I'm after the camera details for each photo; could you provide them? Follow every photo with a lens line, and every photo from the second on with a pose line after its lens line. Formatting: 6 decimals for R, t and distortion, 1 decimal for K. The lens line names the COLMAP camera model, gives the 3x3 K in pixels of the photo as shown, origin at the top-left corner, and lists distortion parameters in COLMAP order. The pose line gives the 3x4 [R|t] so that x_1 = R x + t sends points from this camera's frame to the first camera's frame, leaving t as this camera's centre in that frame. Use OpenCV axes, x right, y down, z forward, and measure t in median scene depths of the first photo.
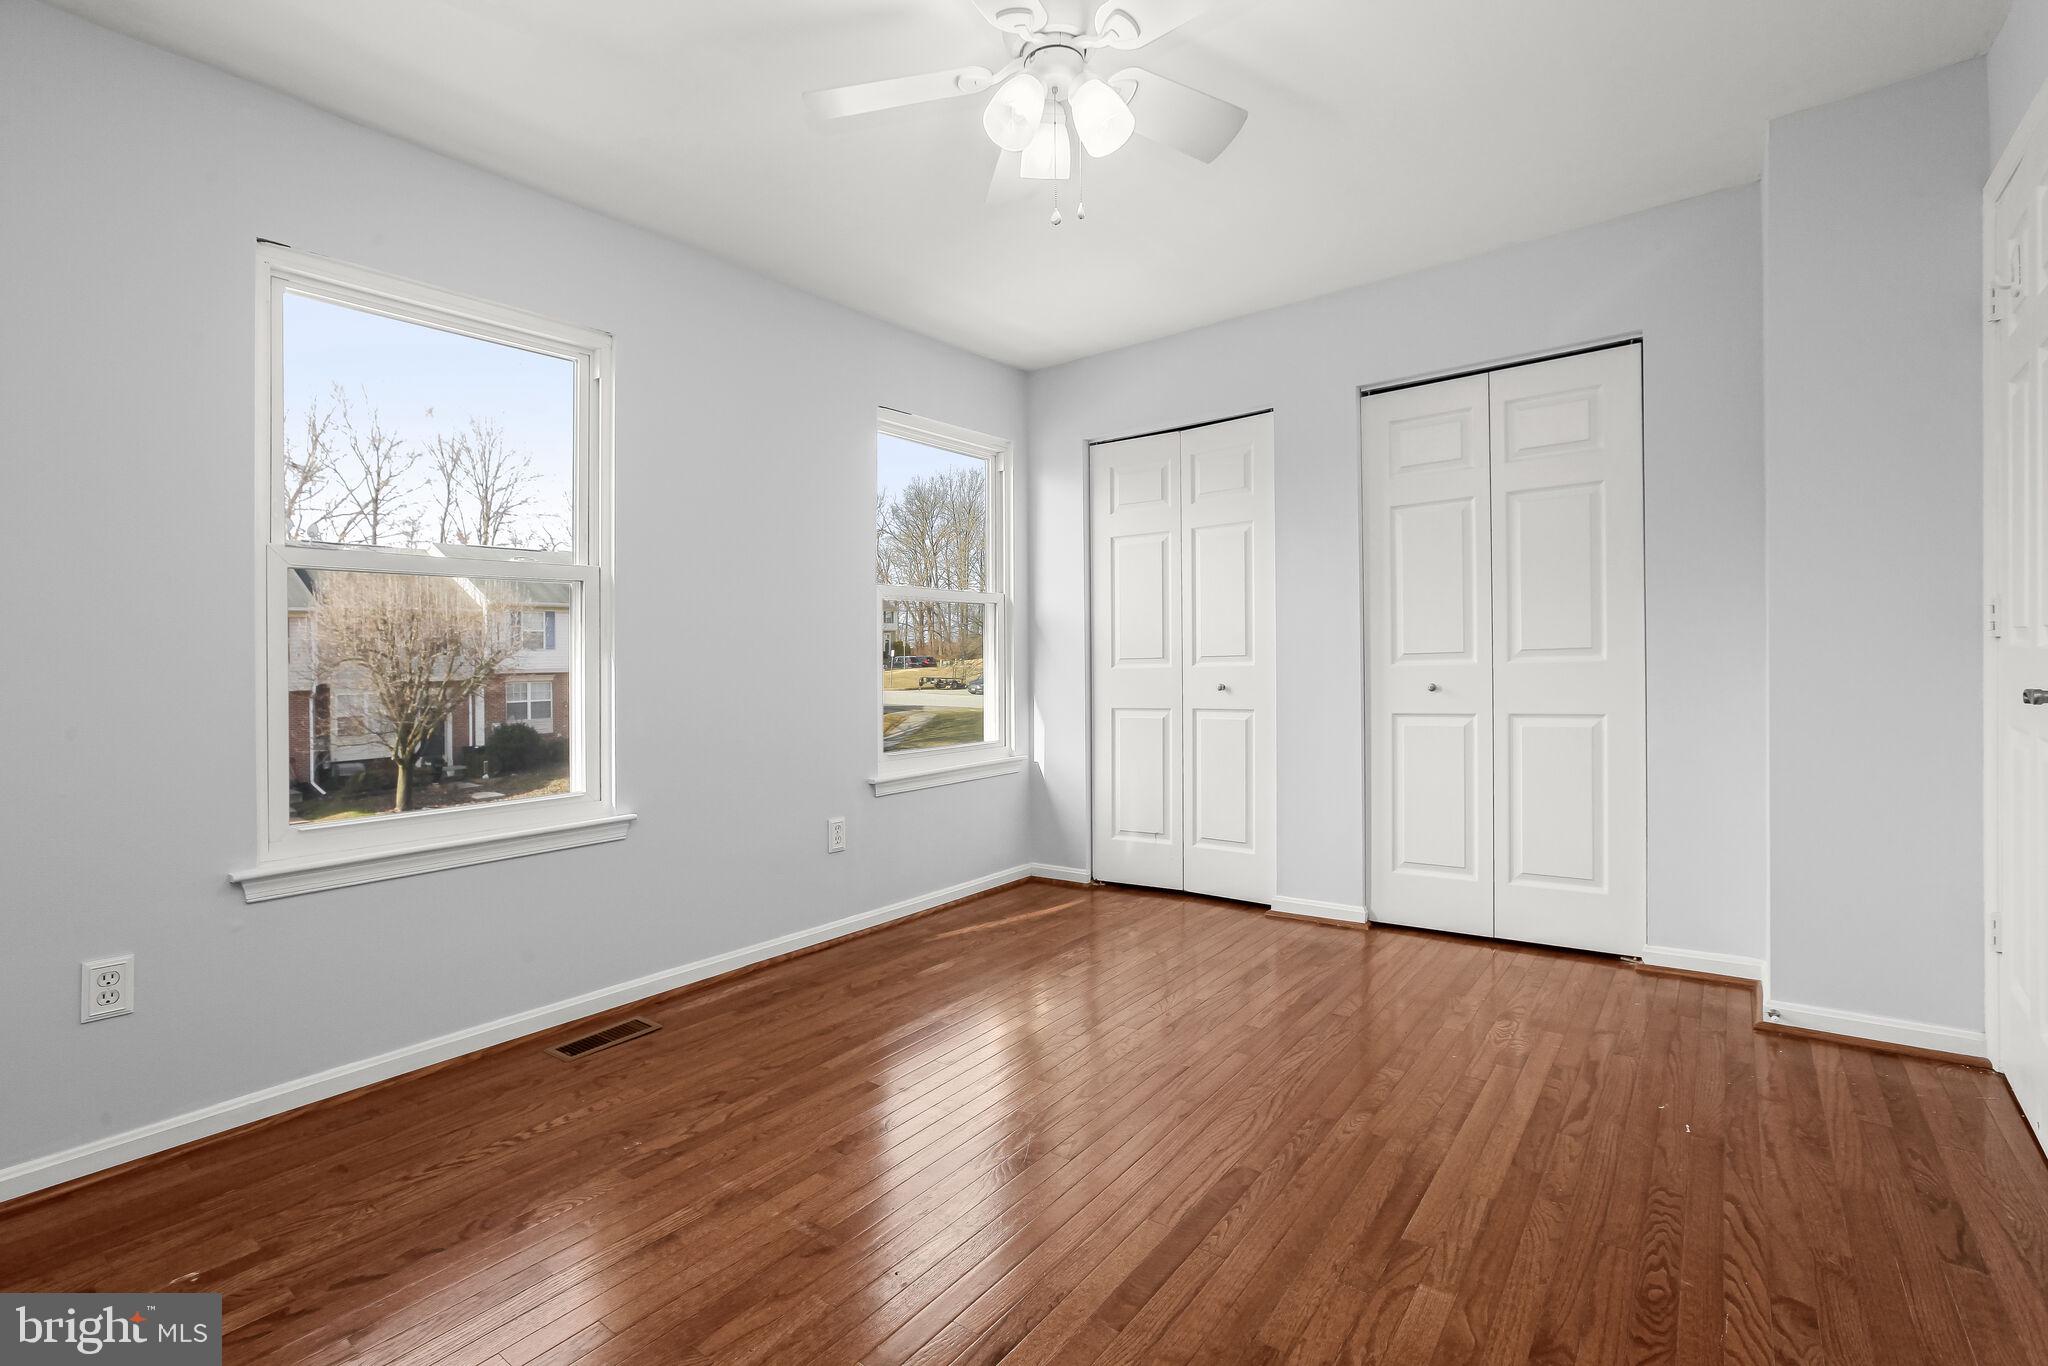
lens RADIAL K [[935.8, 0, 1022.8], [0, 935.8, 666.6], [0, 0, 1]] dist [-0.030435, 0.014422]
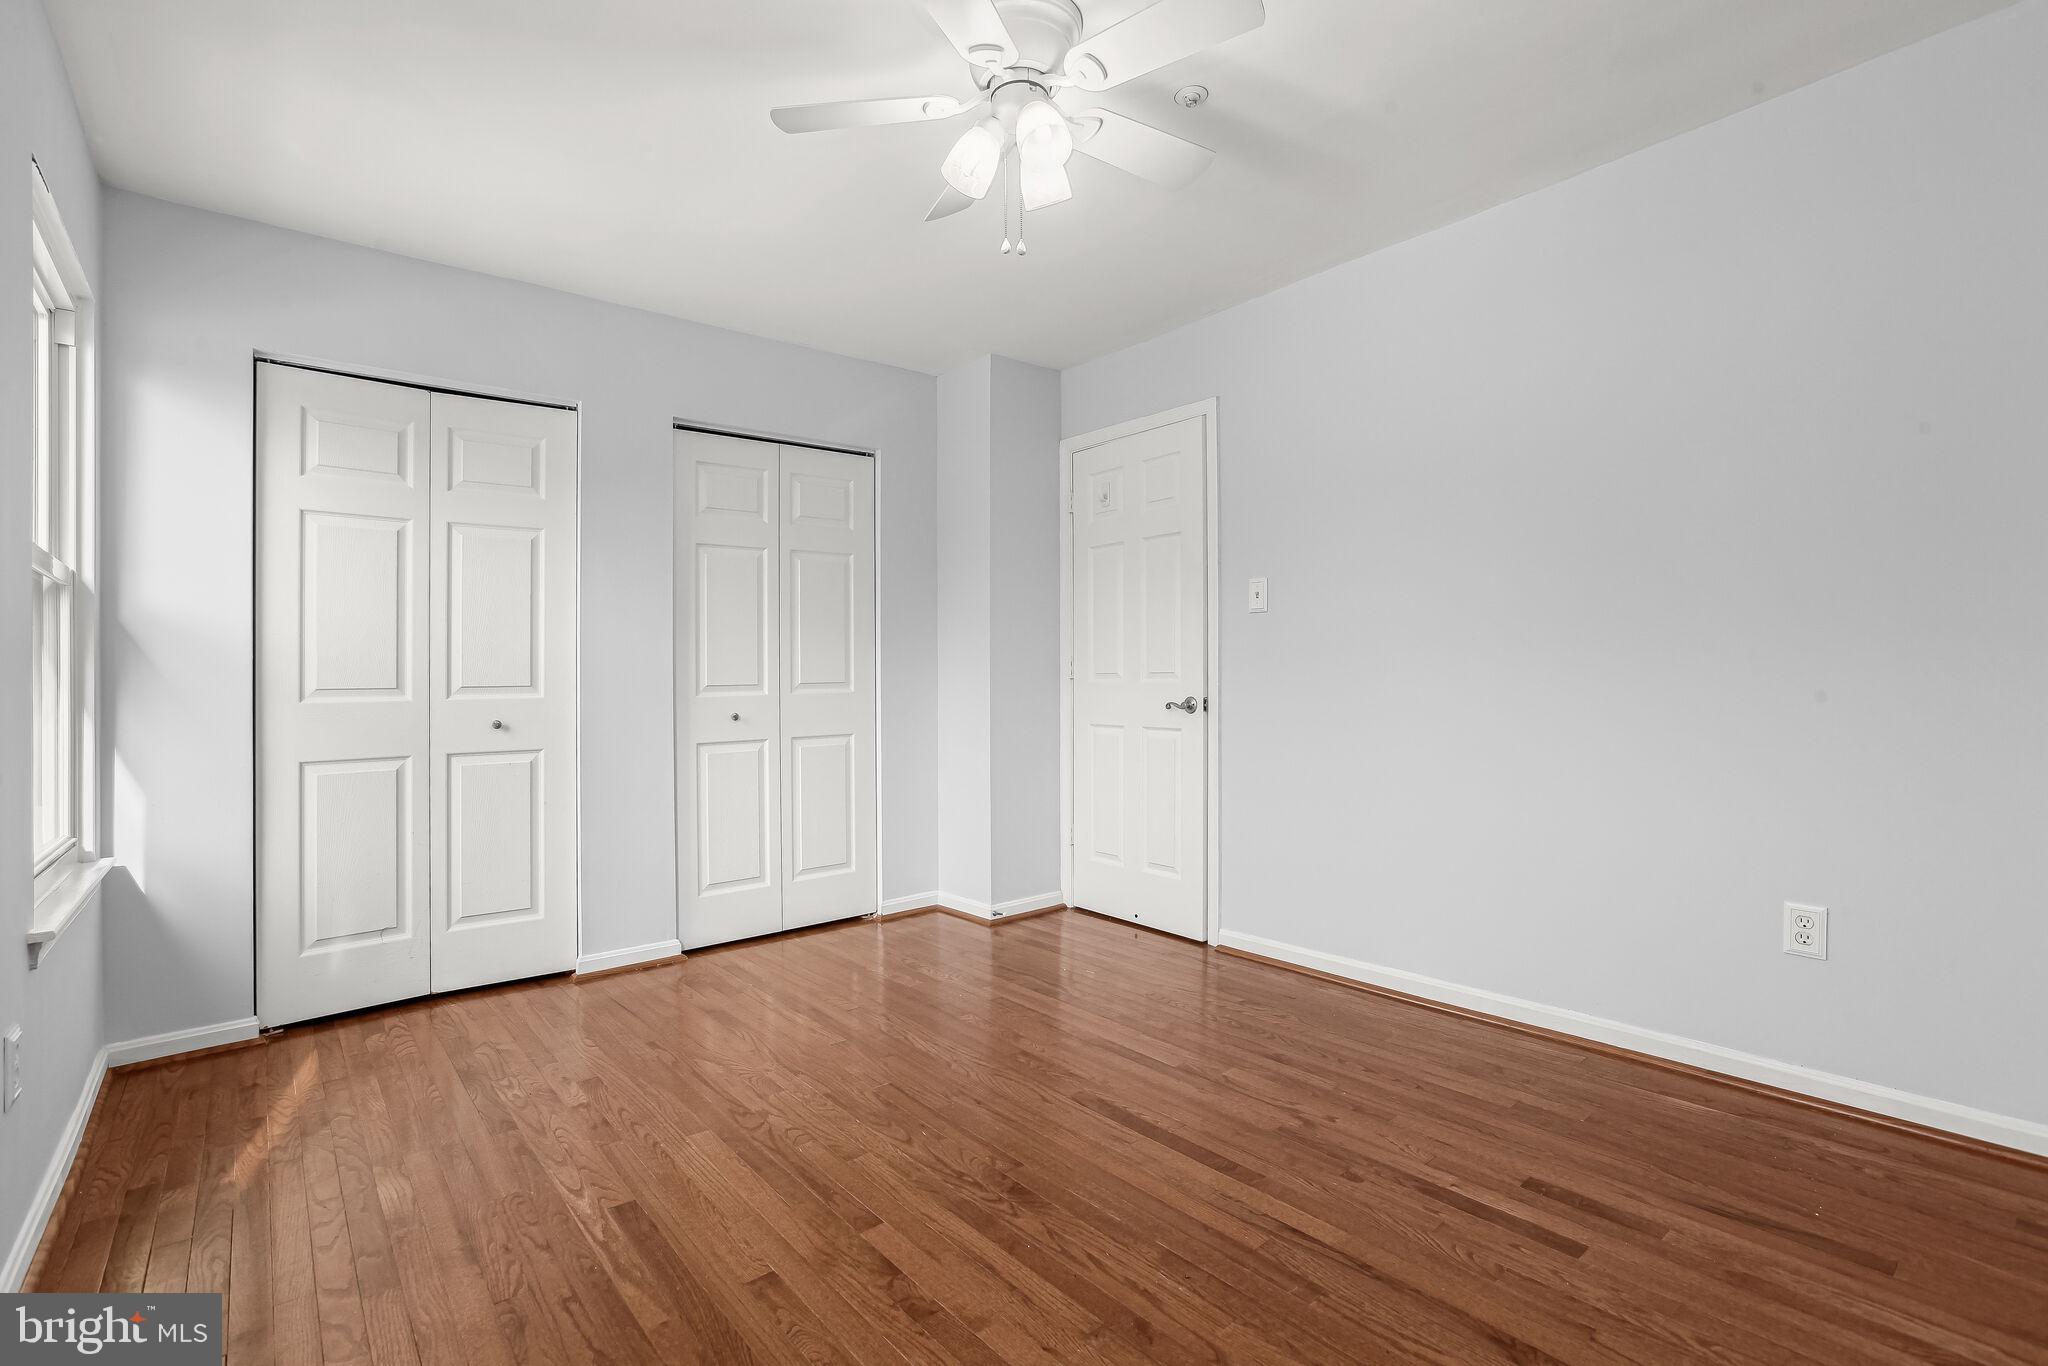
lens RADIAL K [[935.8, 0, 1019.4], [0, 935.8, 696.7], [0, 0, 1]] dist [-0.030435, 0.014422]
pose [[0.230286, 0.002797, 0.973119, -0.493419], [0.013291, 0.999894, -0.006019, 0.009281], [-0.973032, 0.014320, 0.230225, 0.388889]]
